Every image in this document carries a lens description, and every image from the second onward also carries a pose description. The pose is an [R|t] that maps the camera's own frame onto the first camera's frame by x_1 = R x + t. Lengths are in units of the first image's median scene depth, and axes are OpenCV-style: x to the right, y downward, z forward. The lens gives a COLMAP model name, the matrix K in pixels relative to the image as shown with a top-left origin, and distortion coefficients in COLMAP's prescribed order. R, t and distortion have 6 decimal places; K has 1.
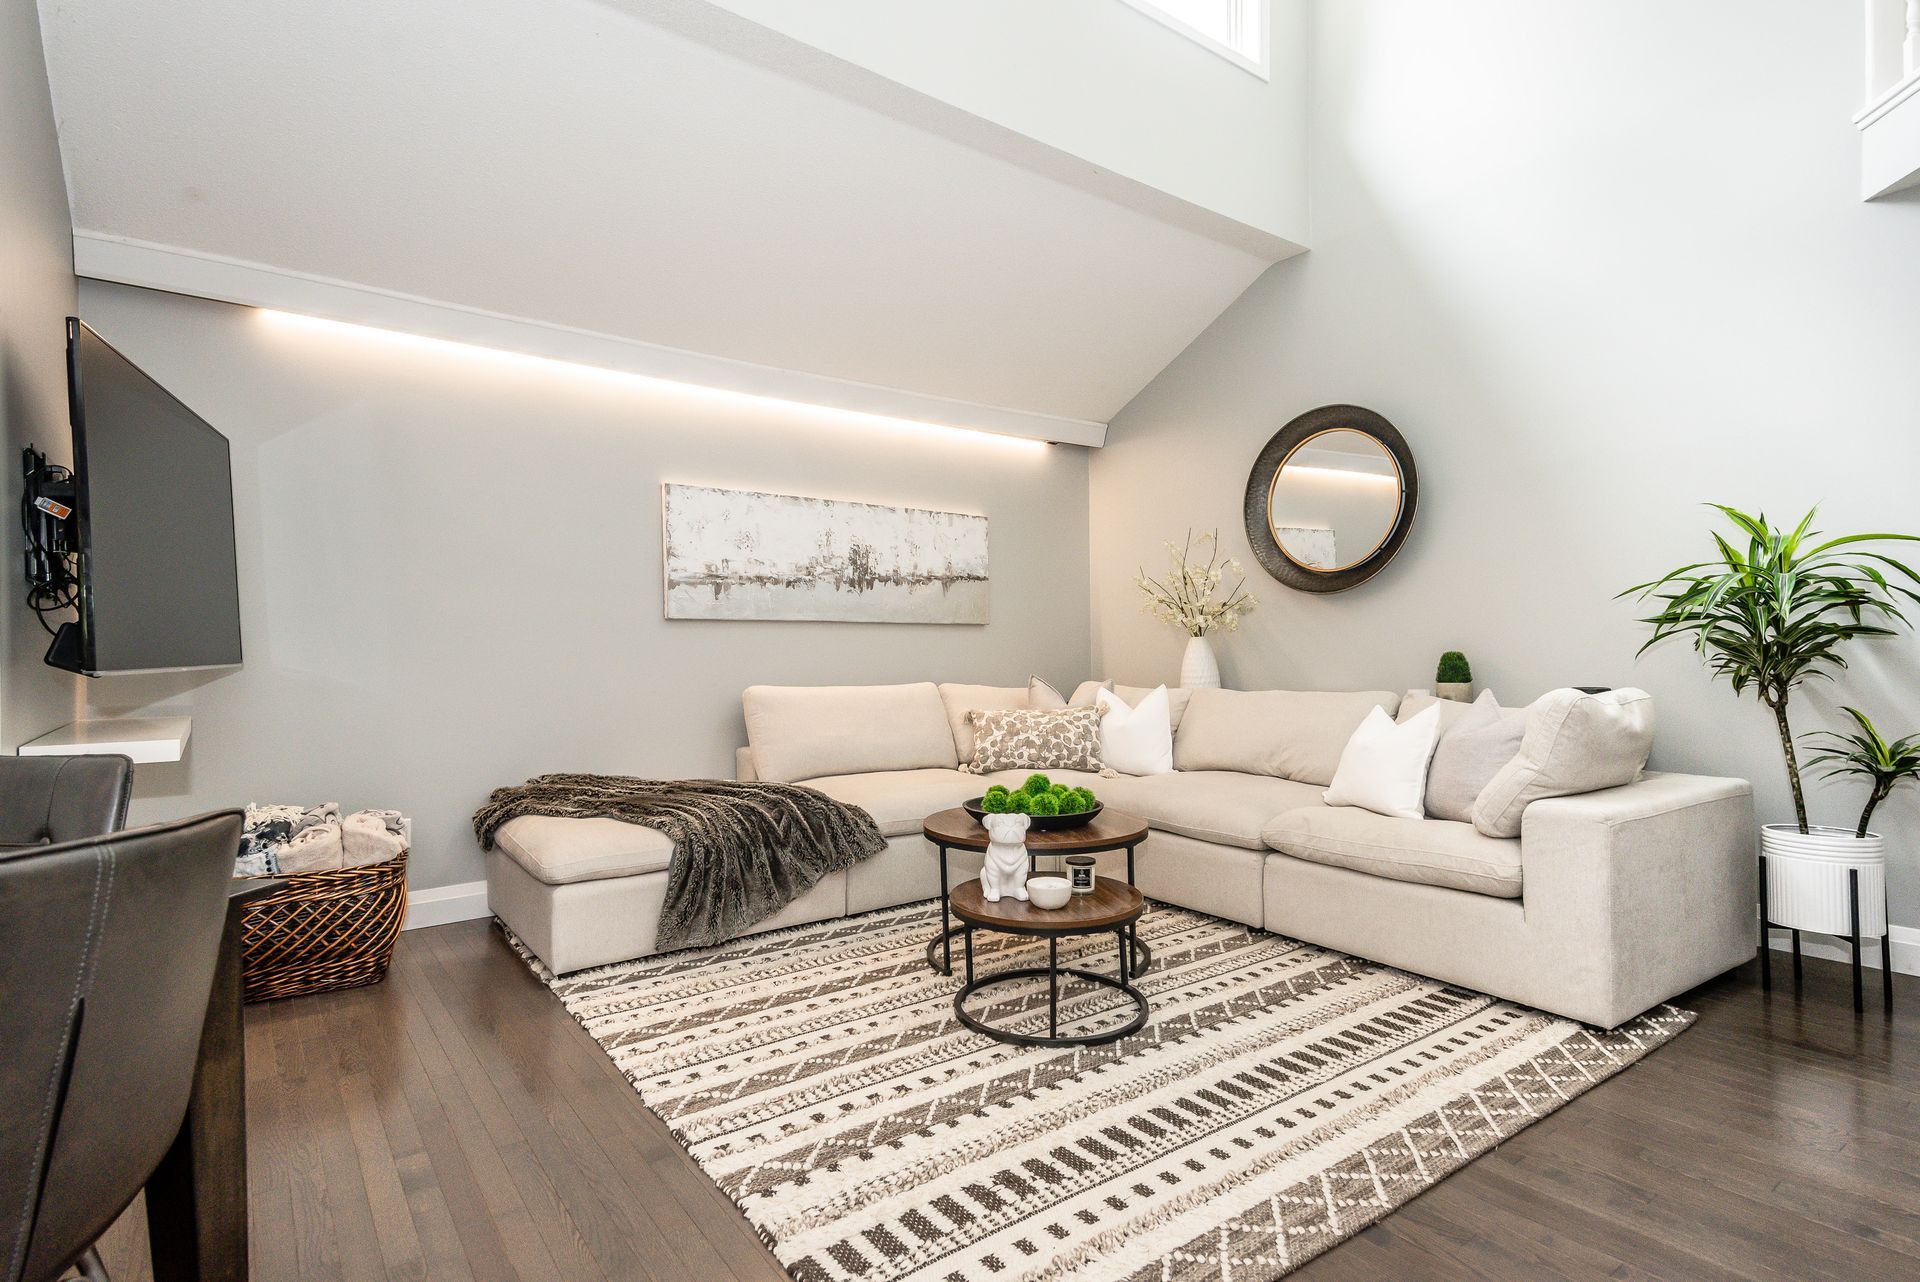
lens RADIAL K [[916.1, 0, 948.1], [0, 916.1, 646.8], [0, 0, 1]] dist [0.036046, 0.000071]
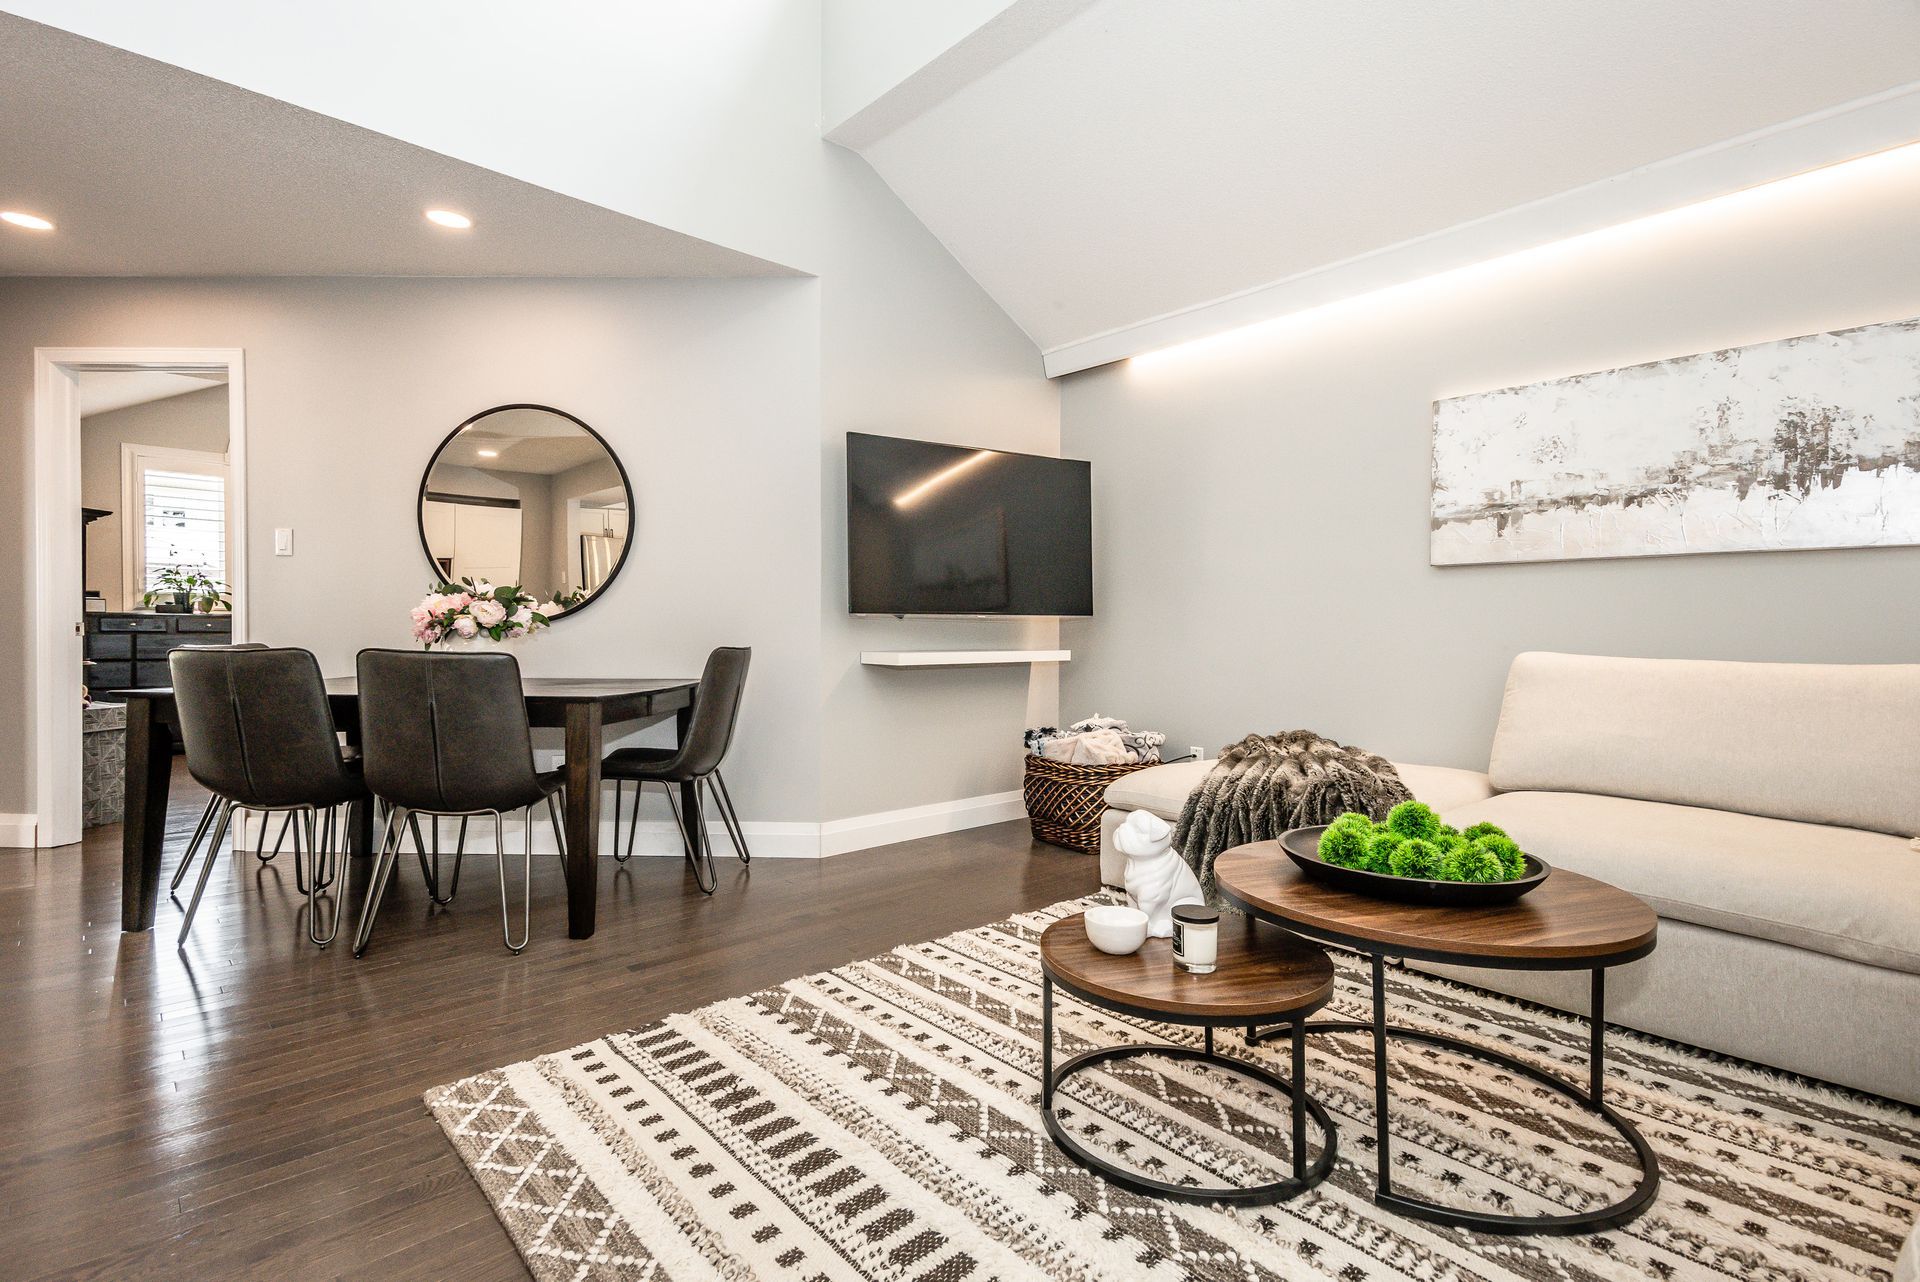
lens RADIAL K [[911.8, 0, 960.0], [0, 911.8, 641.0], [0, 0, 1]] dist [0.051370, -0.000296]
pose [[0.121809, 0.028291, -0.992150, 0.624141], [0.001670, 0.999586, 0.028709, 0.017245], [0.992552, -0.005154, 0.121711, 0.623624]]
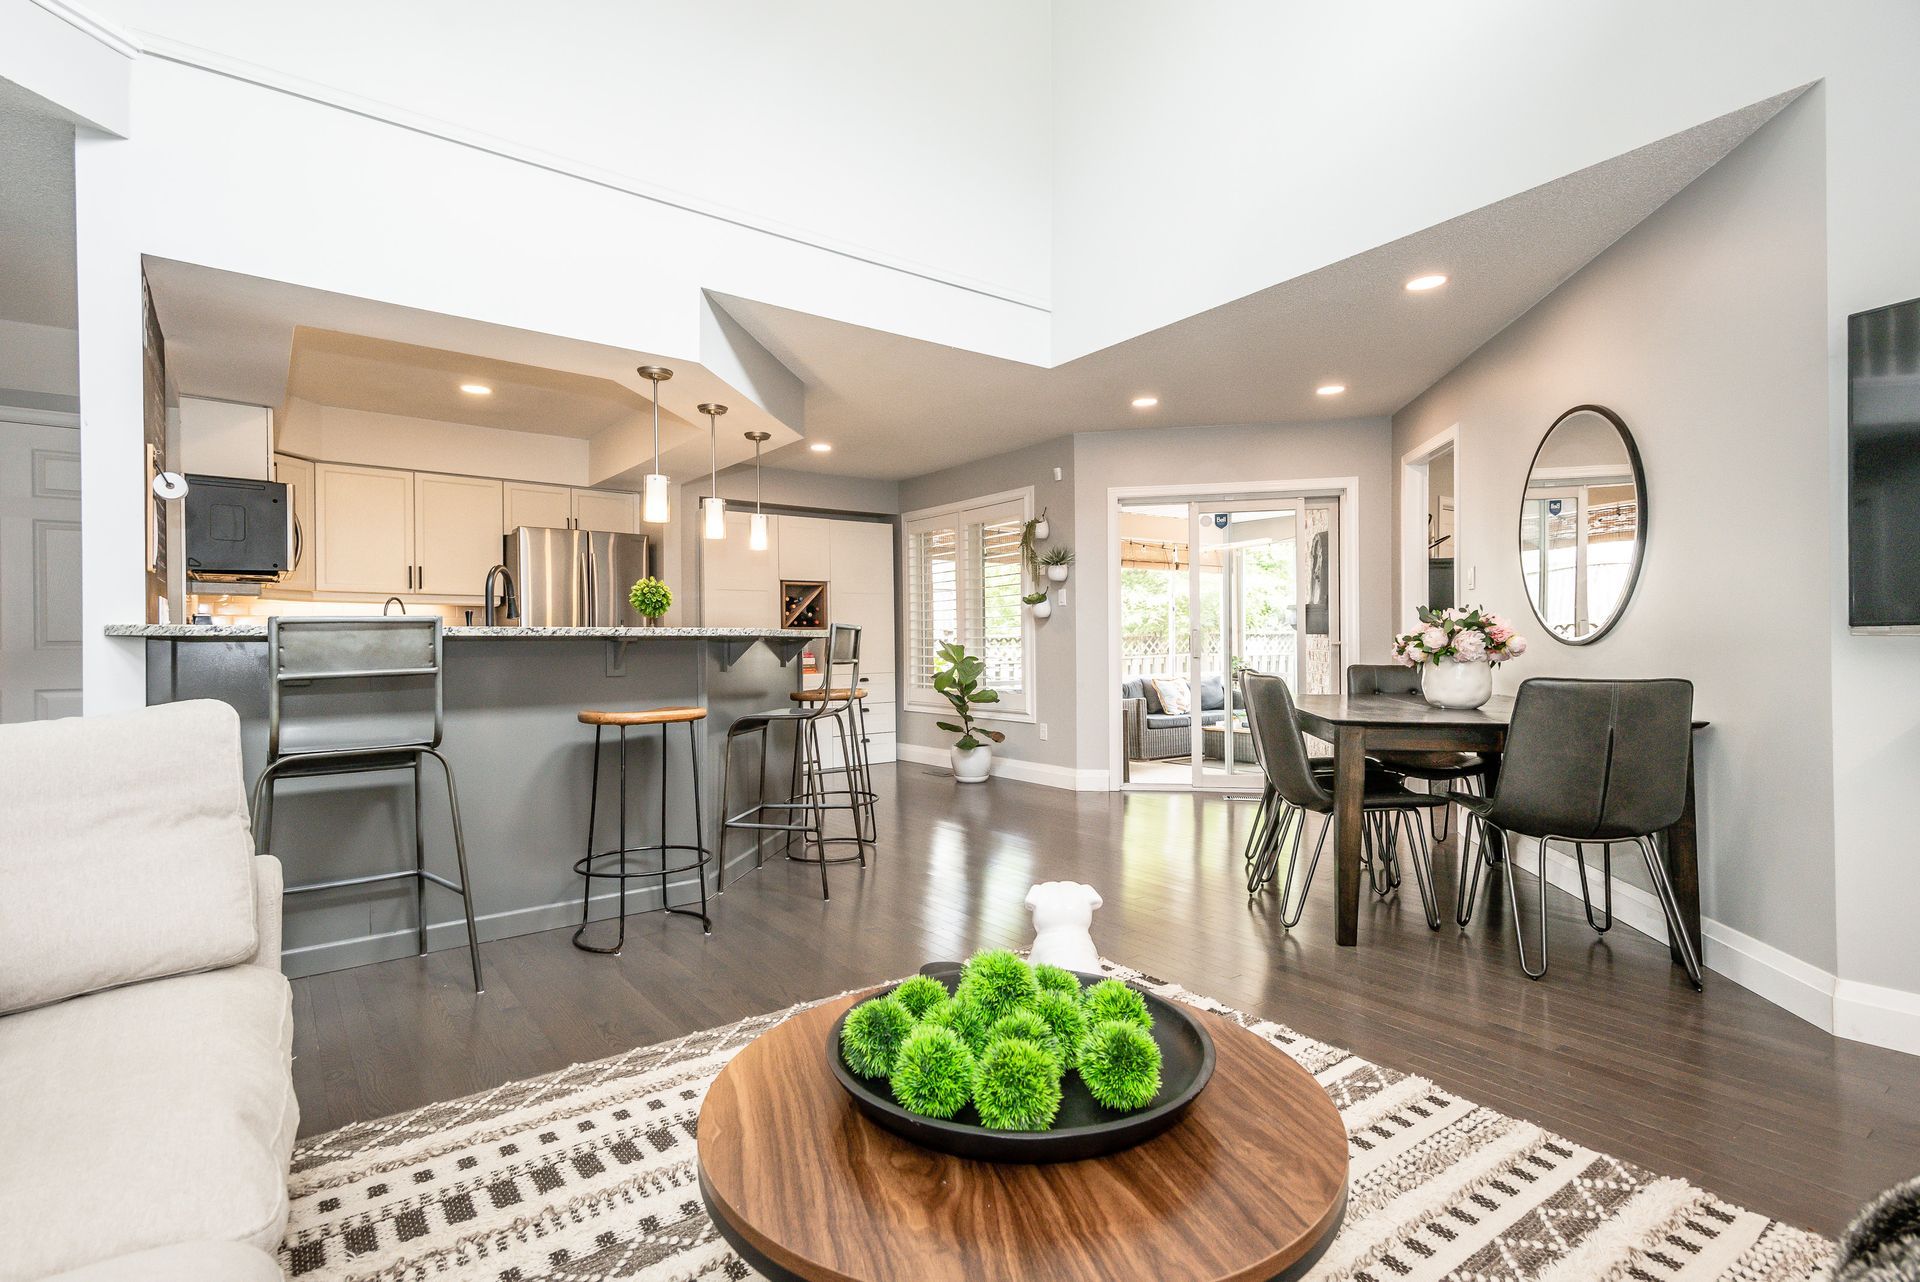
lens RADIAL K [[916.1, 0, 948.1], [0, 916.1, 646.8], [0, 0, 1]] dist [0.036046, 0.000071]
pose [[-0.999414, 0.024766, -0.023611, 0.123662], [0.024943, 0.999663, -0.007221, 0.015577], [0.023424, -0.007806, -0.999695, 1.326453]]
